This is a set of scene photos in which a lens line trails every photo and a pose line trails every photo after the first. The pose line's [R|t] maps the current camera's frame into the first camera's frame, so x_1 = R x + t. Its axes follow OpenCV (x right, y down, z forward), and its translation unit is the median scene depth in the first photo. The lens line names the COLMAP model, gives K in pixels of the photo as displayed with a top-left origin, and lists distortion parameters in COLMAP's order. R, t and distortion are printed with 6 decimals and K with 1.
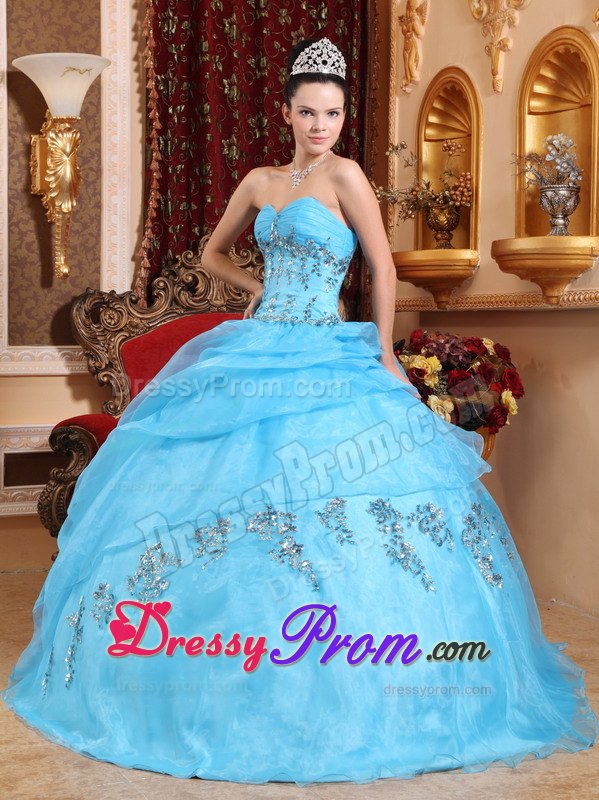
lens RADIAL K [[1470.9, 0, 309.1], [0, 1470.9, 349.8], [0, 0, 1]] dist [0.206963, 0.047811]
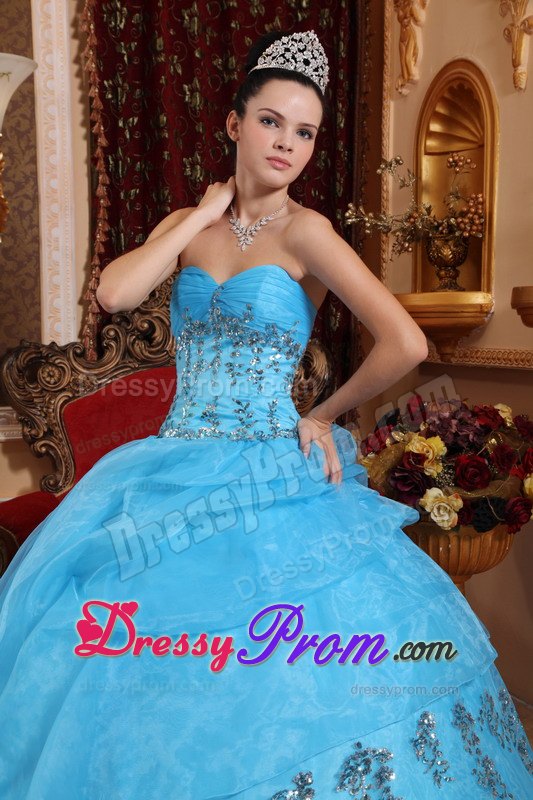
lens RADIAL K [[1210.6, 0, 266.5], [0, 1210.6, 400.0], [0, 0, 1]] dist [0.220102, 0.022653]
pose [[0.998466, -0.009095, -0.054608, 0.026605], [0.012506, 0.997969, 0.062461, -0.049424], [0.053929, -0.063048, 0.996552, 0.311997]]
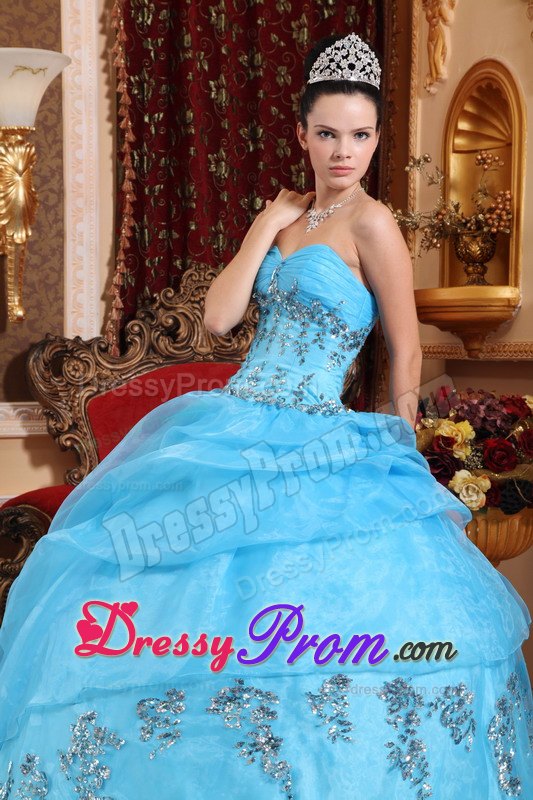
lens RADIAL K [[1504.9, 0, 266.5], [0, 1504.9, 400.0], [0, 0, 1]] dist [0.324306, 0.015582]
pose [[0.999269, -0.002181, -0.038168, 0.006665], [0.002963, 0.999787, 0.020430, -0.021494], [0.038115, -0.020528, 0.999062, 0.146921]]
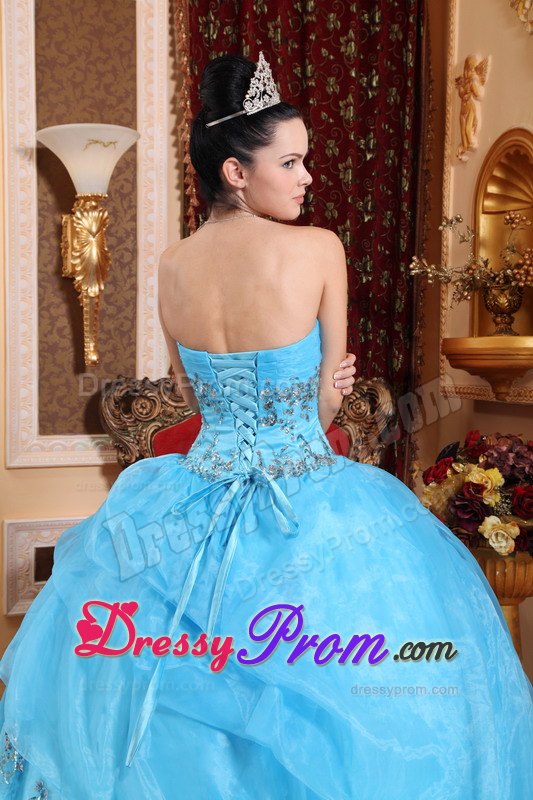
lens RADIAL K [[1039.7, 0, 266.5], [0, 1039.7, 400.0], [0, 0, 1]] dist [0.121106, 0.073935]
pose [[0.993704, 0.005486, -0.111901, 0.019140], [-0.002255, 0.999578, 0.028977, -0.045507], [0.112013, -0.028542, 0.993297, 0.344291]]
